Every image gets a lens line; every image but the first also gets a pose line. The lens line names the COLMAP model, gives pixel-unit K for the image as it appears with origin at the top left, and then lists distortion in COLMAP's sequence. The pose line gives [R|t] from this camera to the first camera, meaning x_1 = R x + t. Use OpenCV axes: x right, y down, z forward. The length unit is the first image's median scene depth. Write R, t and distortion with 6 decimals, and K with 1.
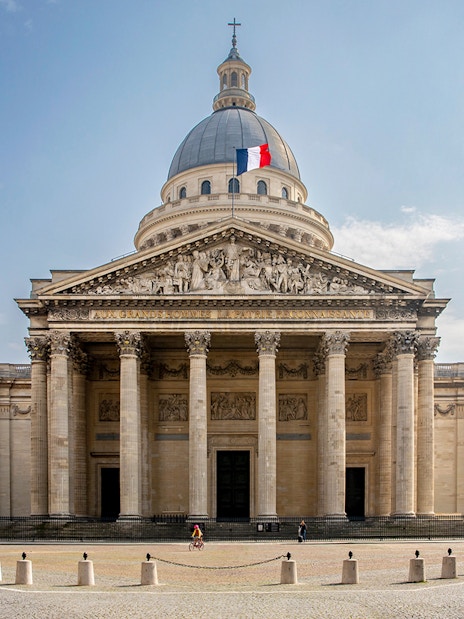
lens RADIAL K [[467.6, 0, 230.3], [0, 467.6, 309.3], [0, 0, 1]] dist [0.025456, -0.003909]
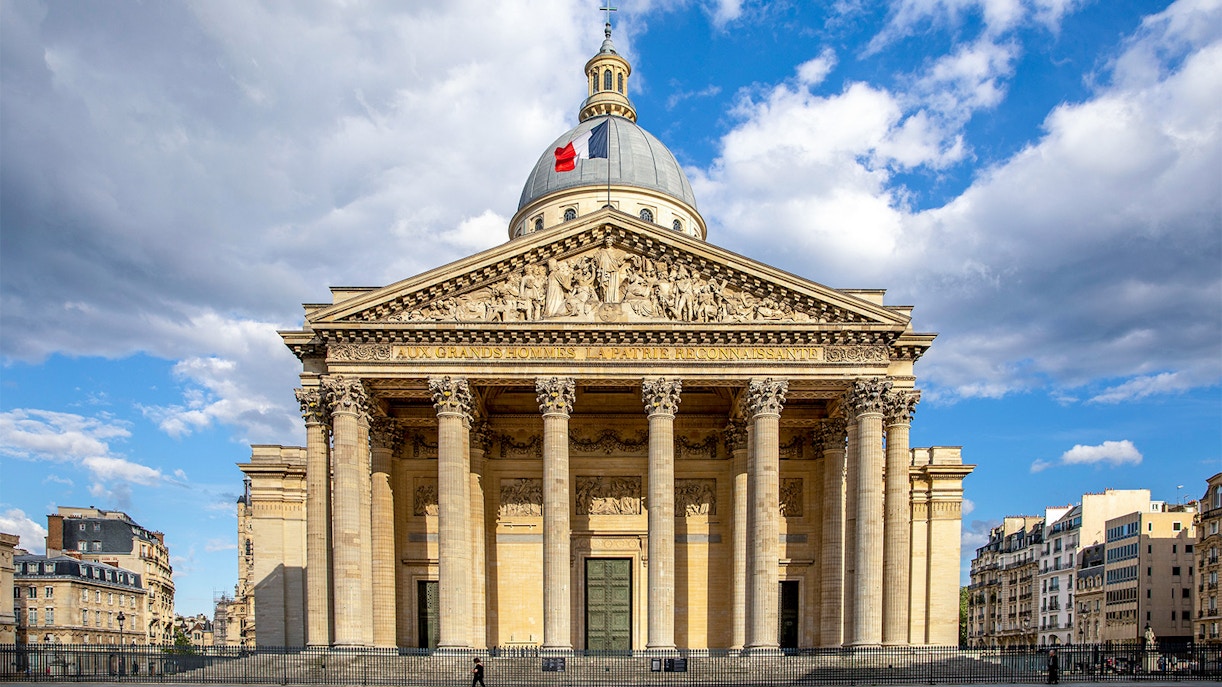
lens RADIAL K [[937.5, 0, 613.6], [0, 937.5, 343.2], [0, 0, 1]] dist [-0.001725, 0.001535]
pose [[0.999992, 0.003386, 0.002346, 0.008512], [-0.003608, 0.994717, 0.102595, -0.138989], [-0.001986, -0.102603, 0.994720, -0.306577]]
